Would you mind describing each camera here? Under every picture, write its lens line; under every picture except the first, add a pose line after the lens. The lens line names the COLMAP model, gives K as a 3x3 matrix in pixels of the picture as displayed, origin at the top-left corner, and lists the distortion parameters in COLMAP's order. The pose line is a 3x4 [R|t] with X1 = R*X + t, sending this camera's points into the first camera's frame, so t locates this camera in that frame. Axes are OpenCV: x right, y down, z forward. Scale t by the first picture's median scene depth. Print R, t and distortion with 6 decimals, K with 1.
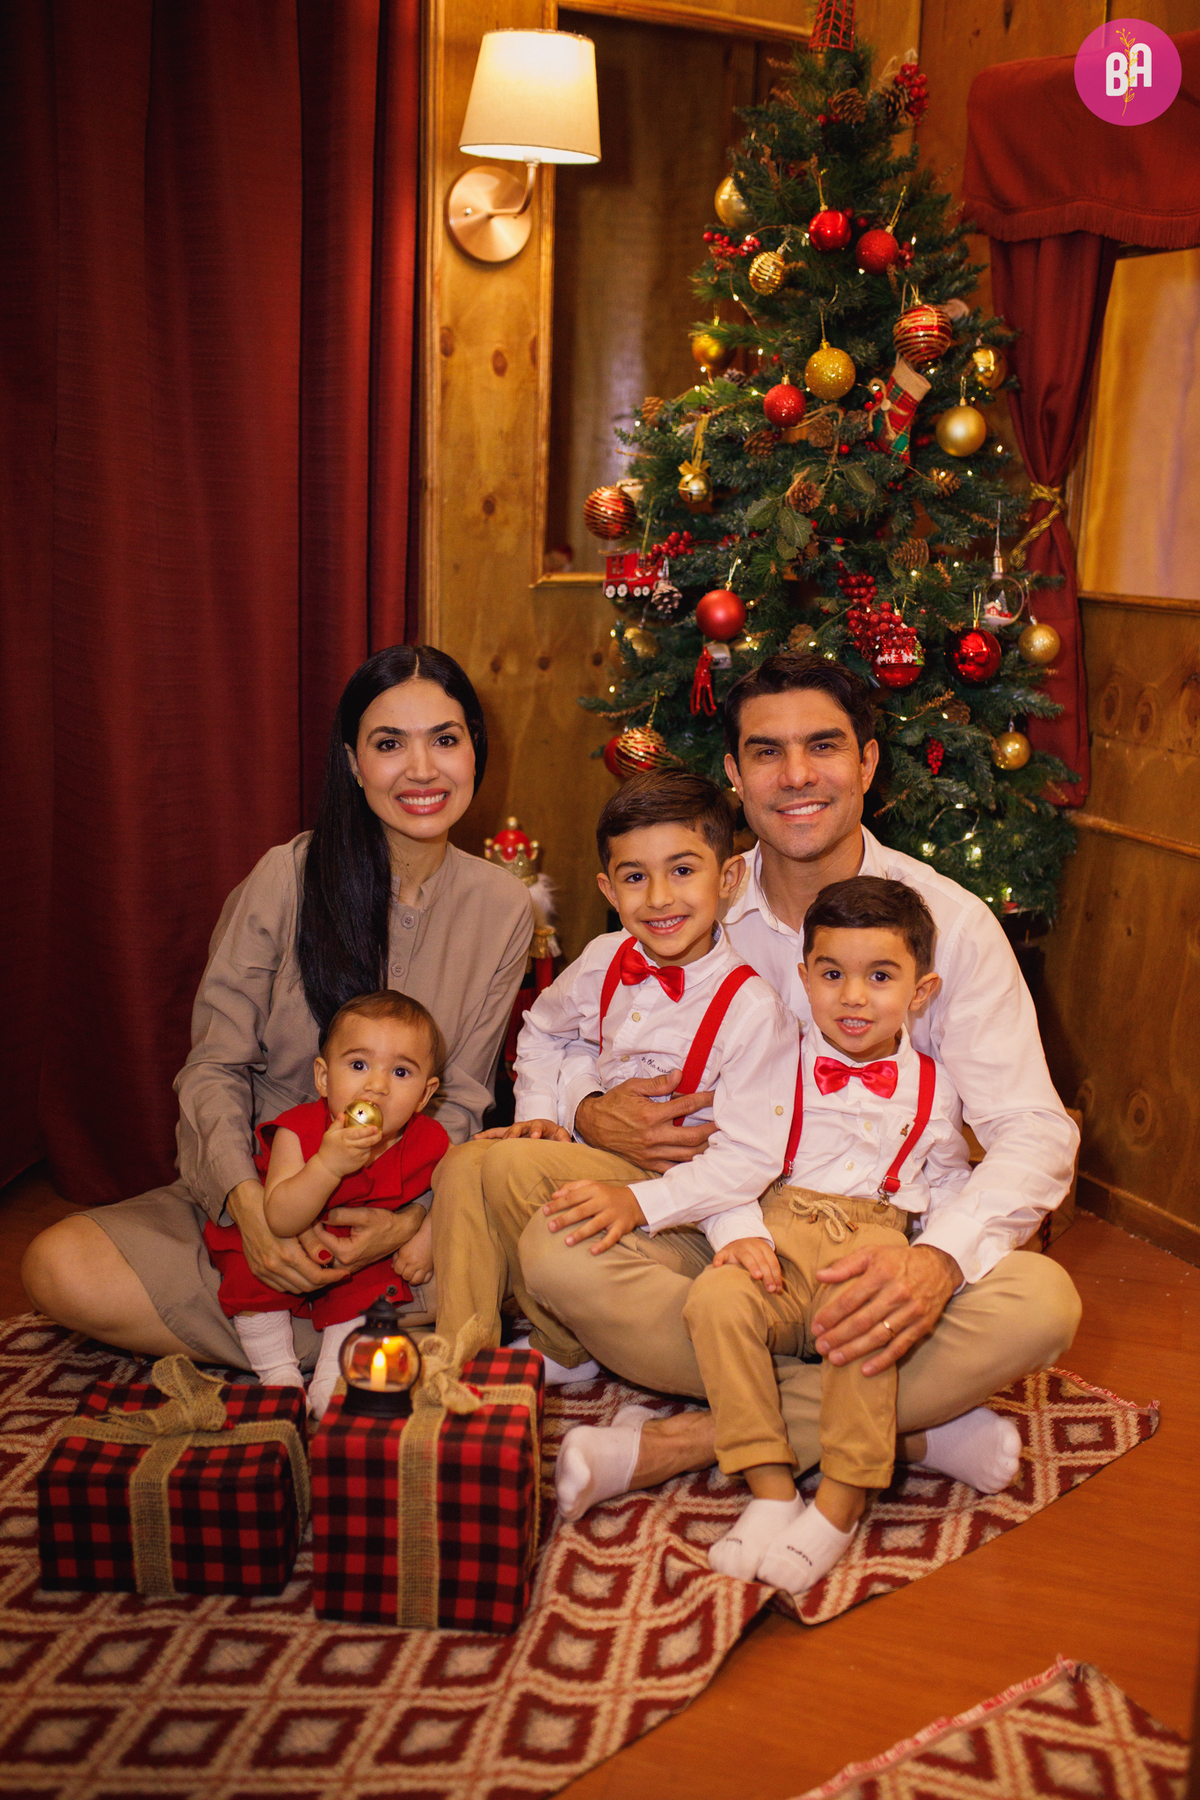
lens RADIAL K [[1744.3, 0, 600.0], [0, 1744.3, 900.0], [0, 0, 1]] dist [-0.049569, -0.002146]
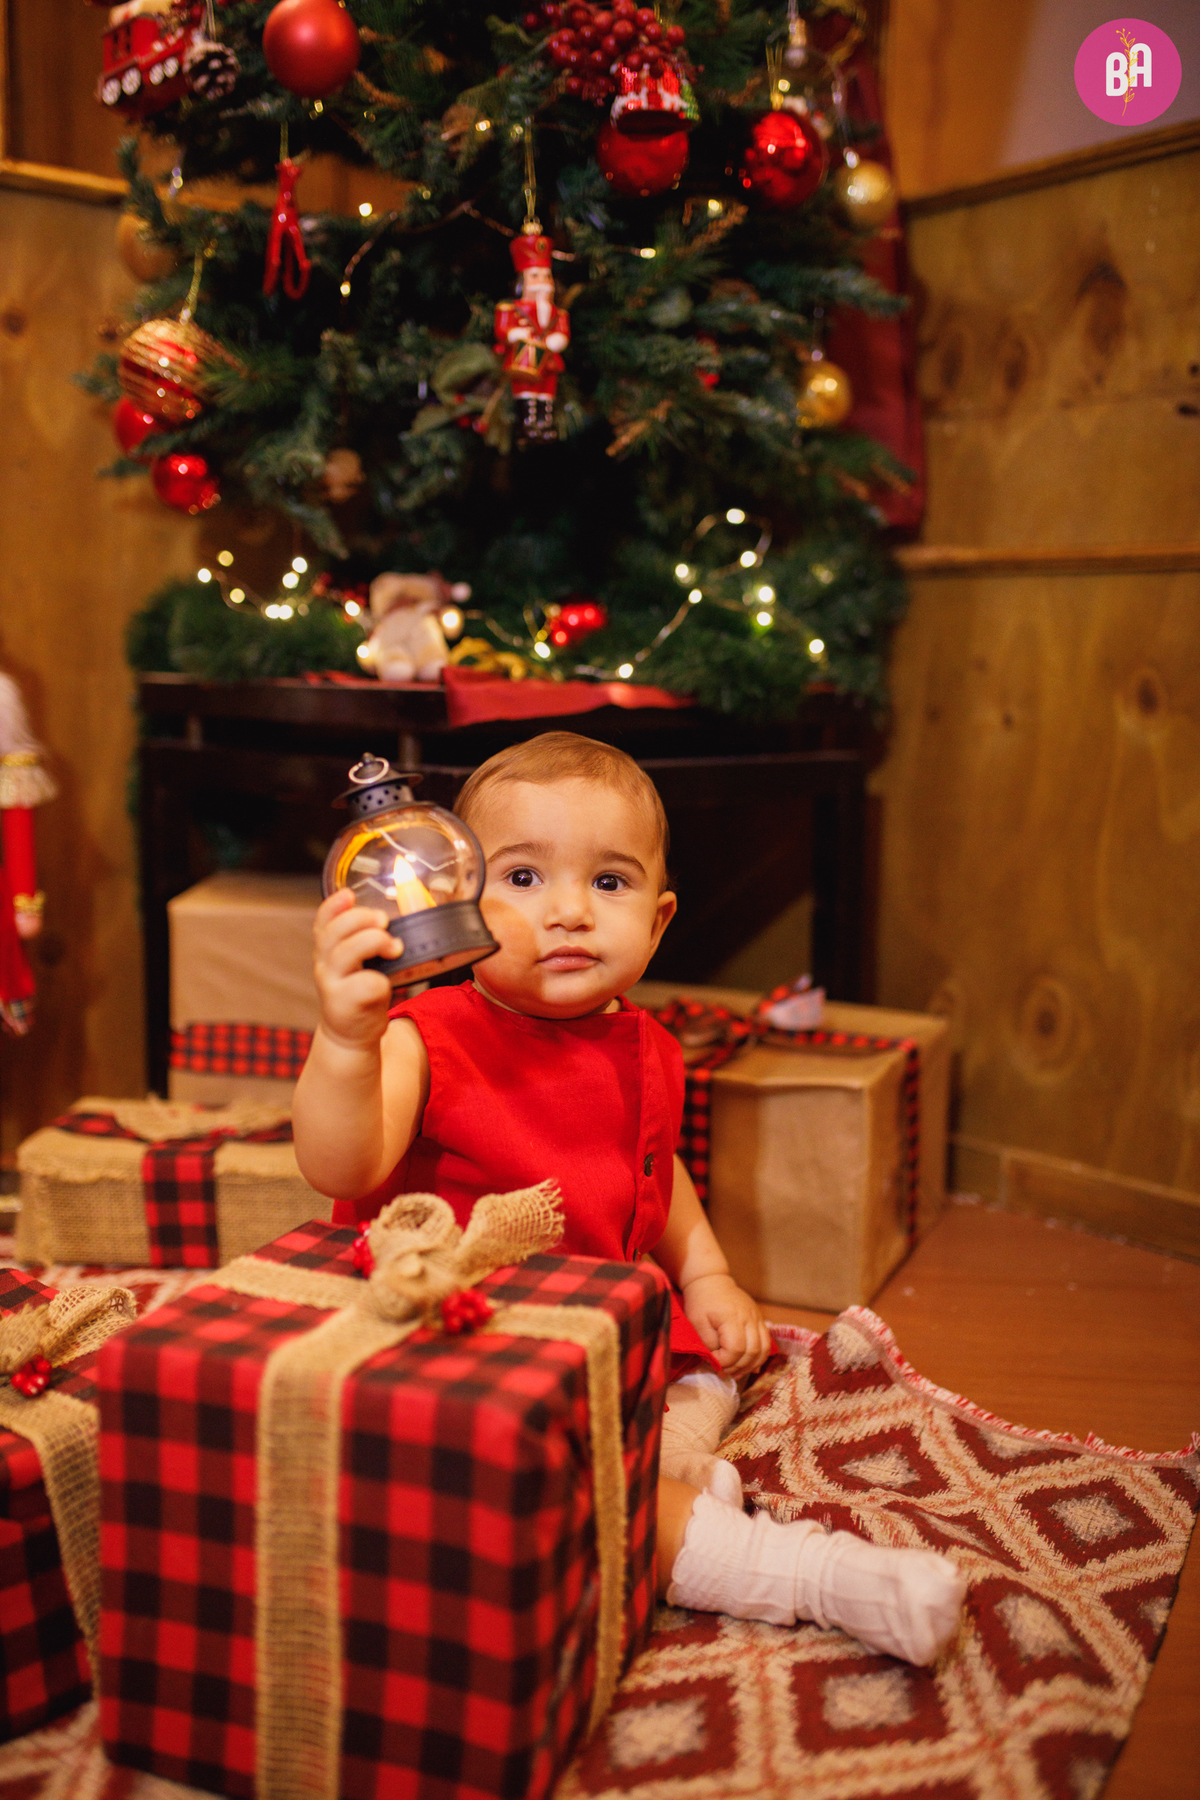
lens RADIAL K [[1723.6, 0, 600.0], [0, 1723.6, 900.0], [0, 0, 1]] dist [-0.042947, 0.000839]
pose [[0.974174, -0.036224, 0.222873, 0.028400], [0.058042, 0.994053, -0.092135, 0.139440], [-0.218210, 0.102692, 0.970484, 0.484615]]
